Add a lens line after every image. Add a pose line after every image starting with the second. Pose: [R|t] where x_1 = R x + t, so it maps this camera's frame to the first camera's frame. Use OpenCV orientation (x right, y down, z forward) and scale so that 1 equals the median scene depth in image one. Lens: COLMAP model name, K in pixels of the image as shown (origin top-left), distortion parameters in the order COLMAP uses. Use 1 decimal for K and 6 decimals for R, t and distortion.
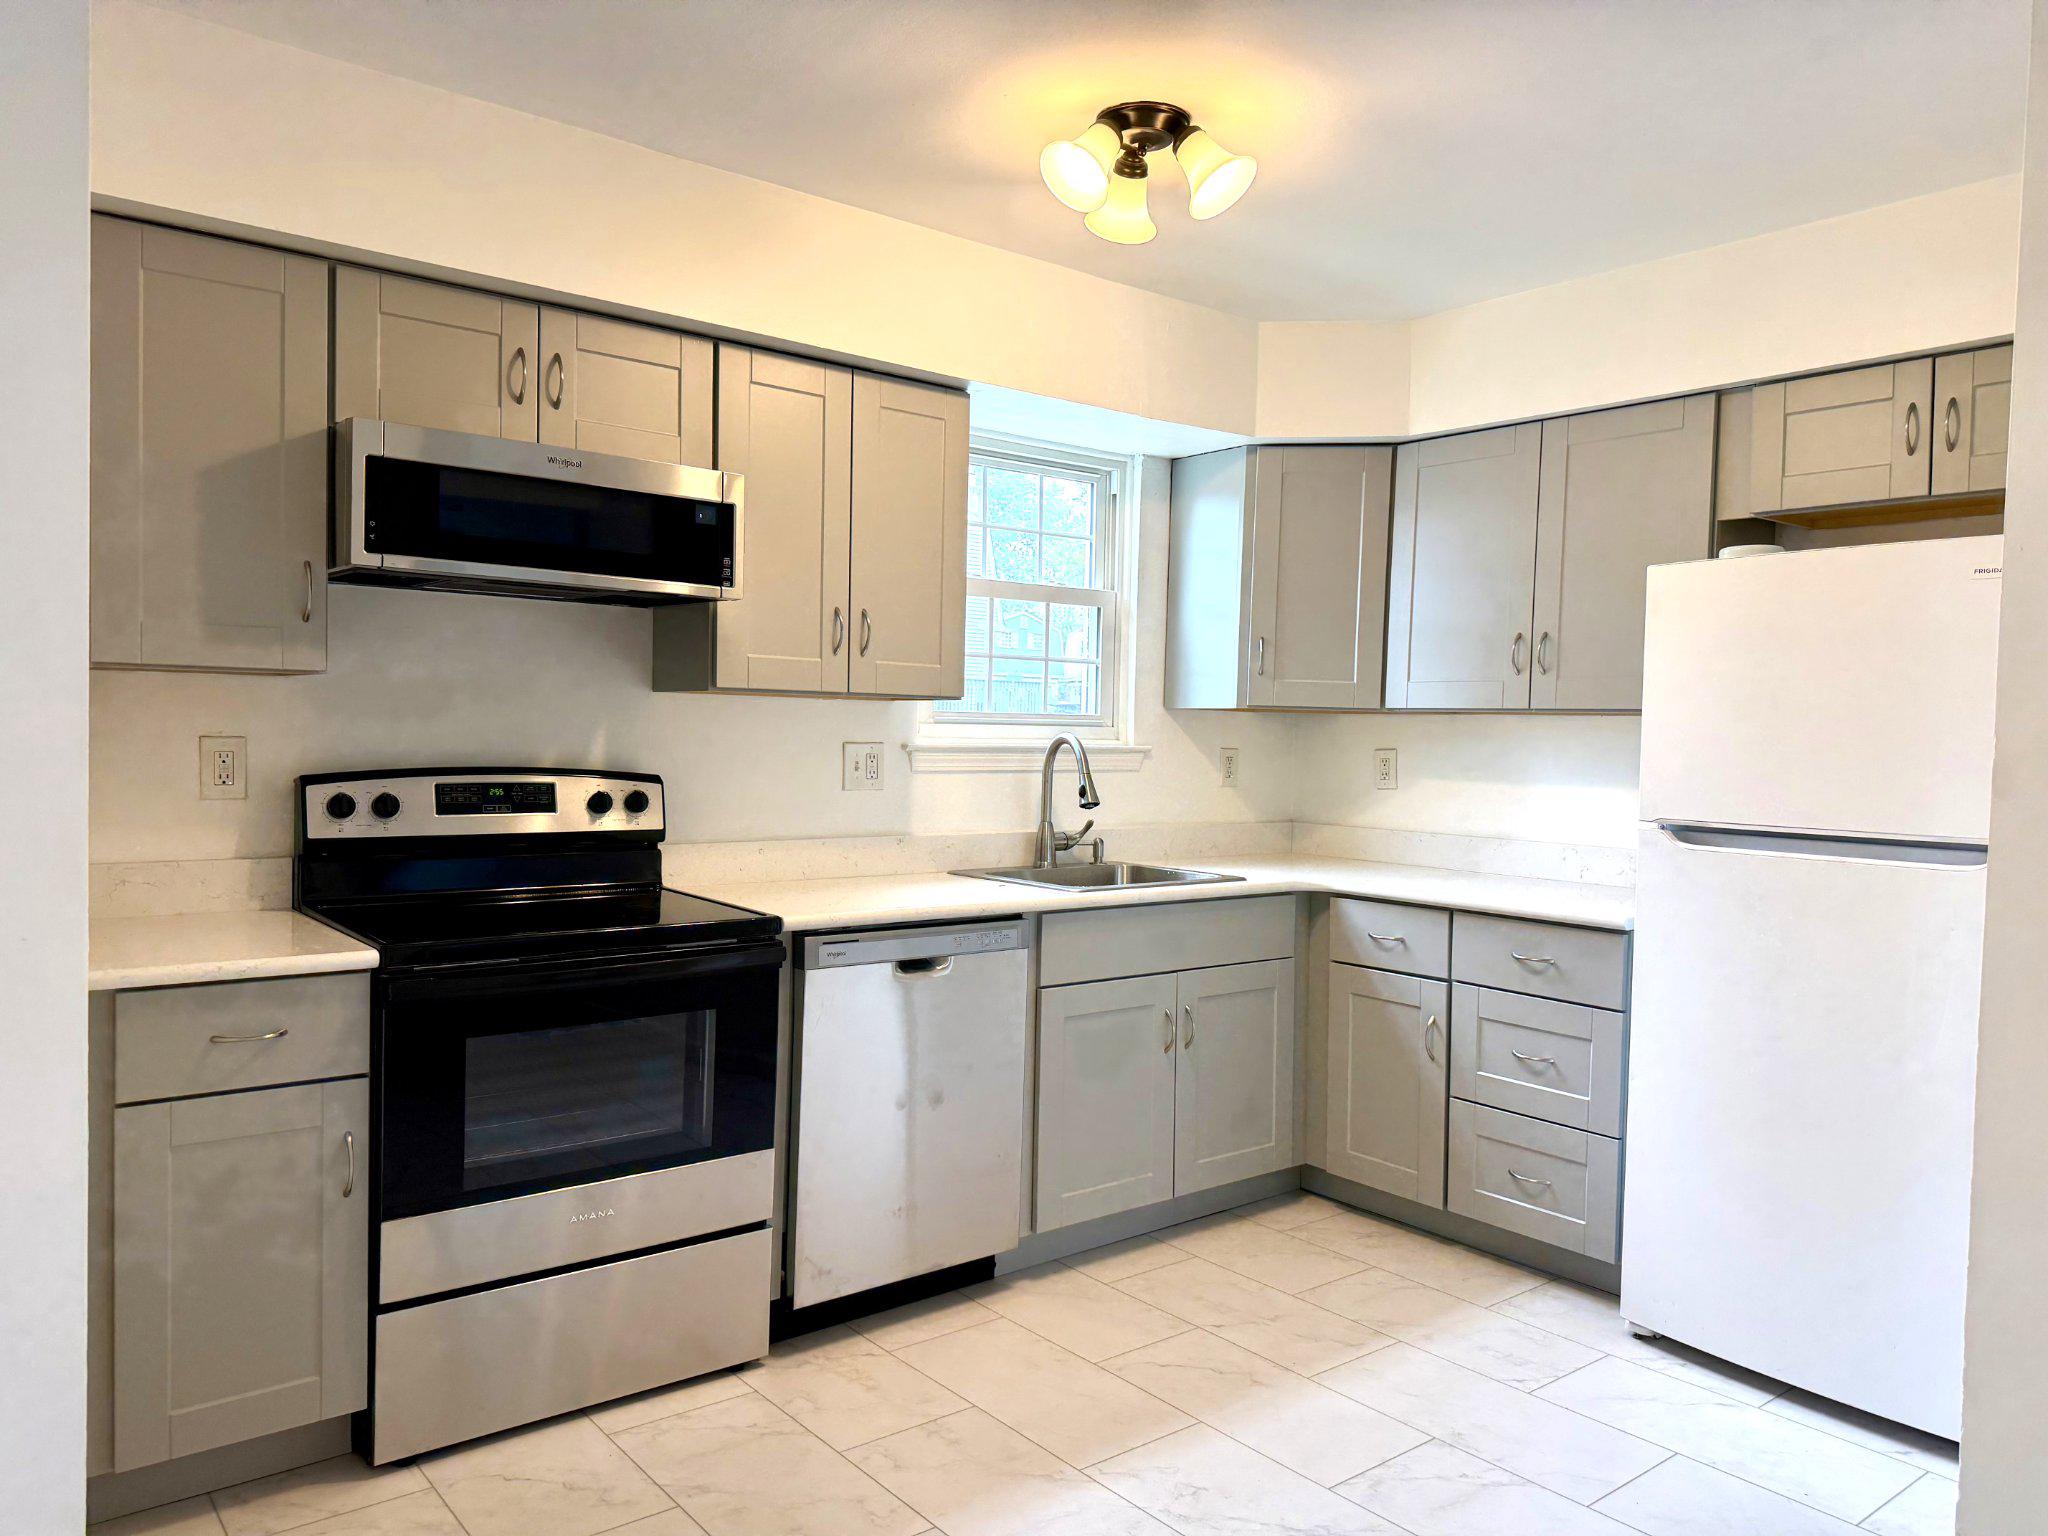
lens RADIAL K [[1432.6, 0, 1024.0], [0, 1432.6, 768.0], [0, 0, 1]] dist [0.138134, -0.228342]
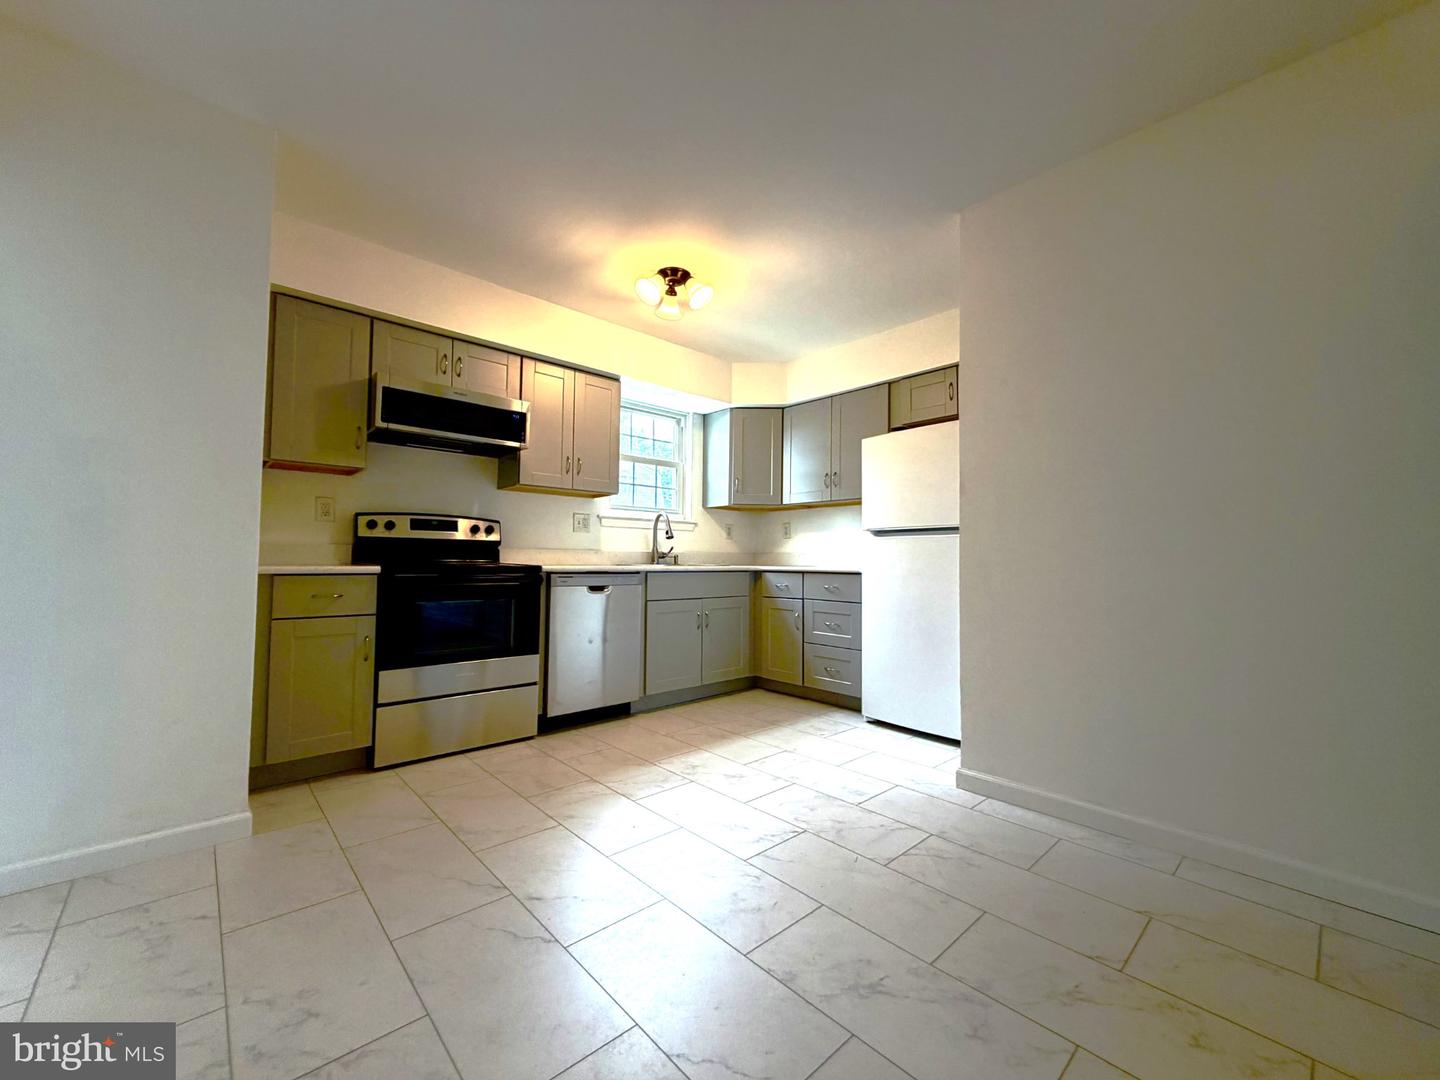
lens RADIAL K [[576.9, 0, 720.0], [0, 576.9, 540.0], [0, 0, 1]] dist [-0.001186, 0.000293]
pose [[0.997538, -0.009954, 0.069420, 0.076298], [0.014750, 0.997513, -0.068915, 0.123841], [-0.068561, 0.069770, 0.995204, -0.064272]]
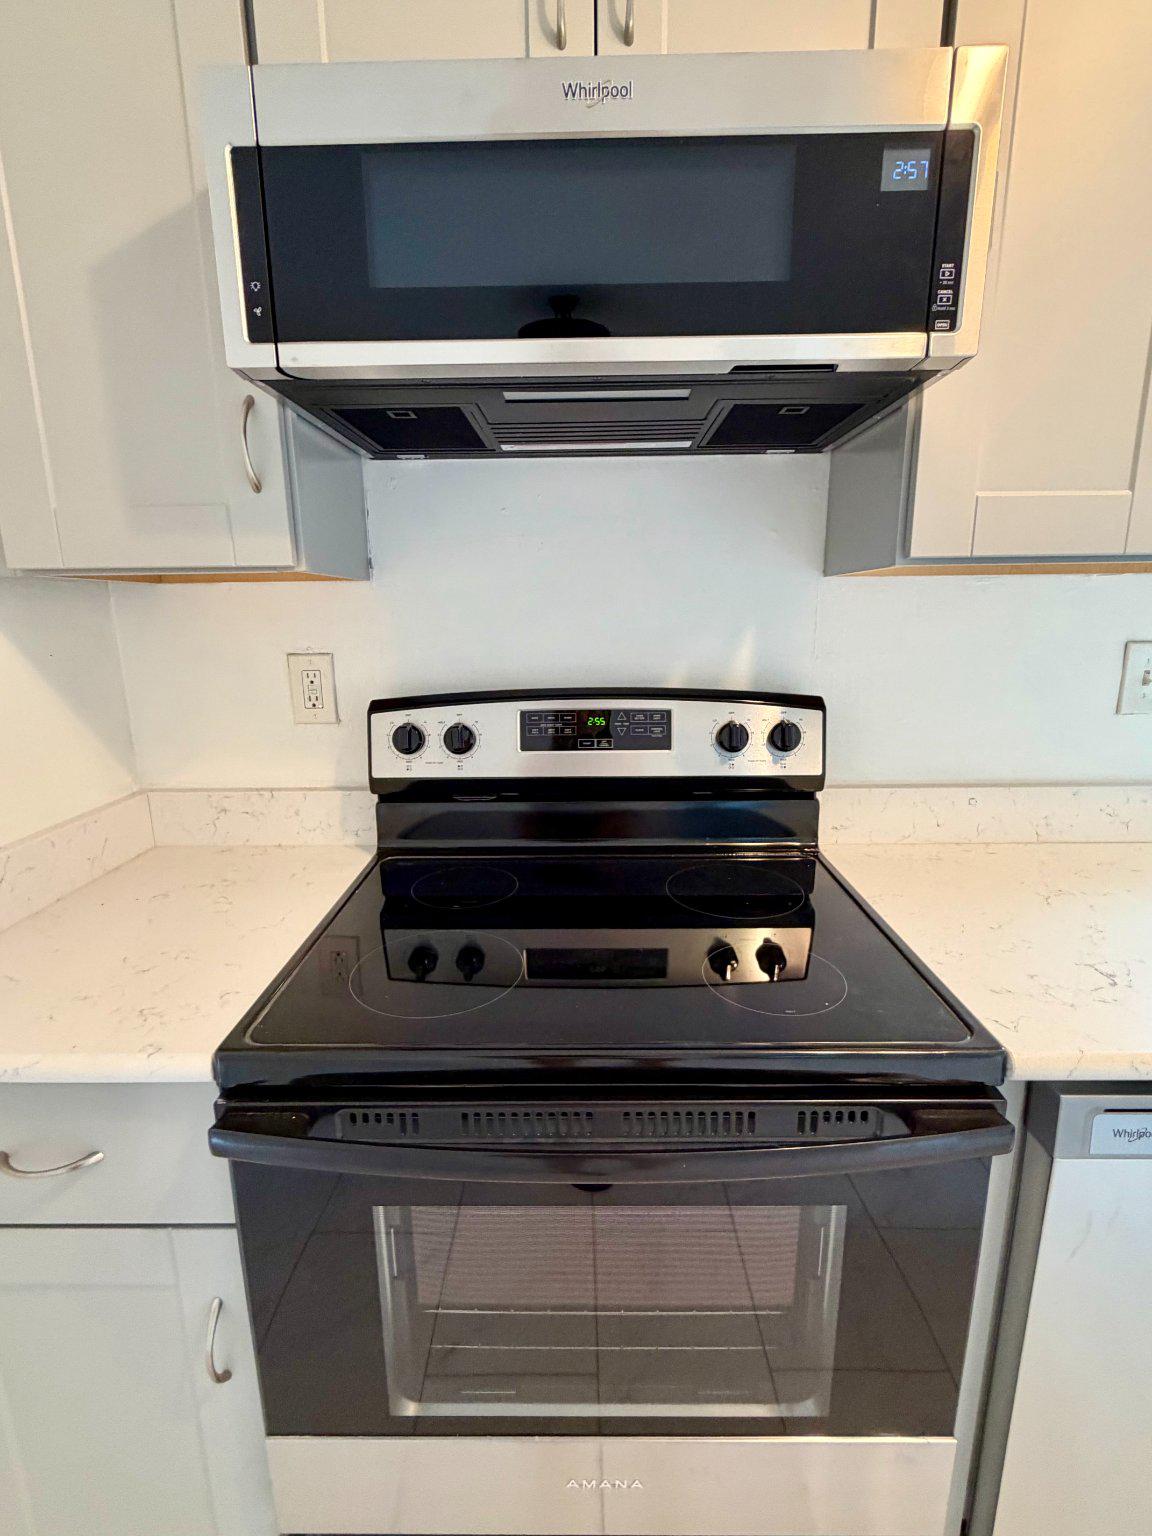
lens RADIAL K [[713.3, 0, 576.0], [0, 713.3, 768.0], [0, 0, 1]] dist [0.000360, 0.000964]
pose [[0.772783, 0.105559, -0.625831, -0.130650], [0.010775, 0.983748, 0.179233, -0.026407], [0.634579, -0.145251, 0.759086, 0.691515]]
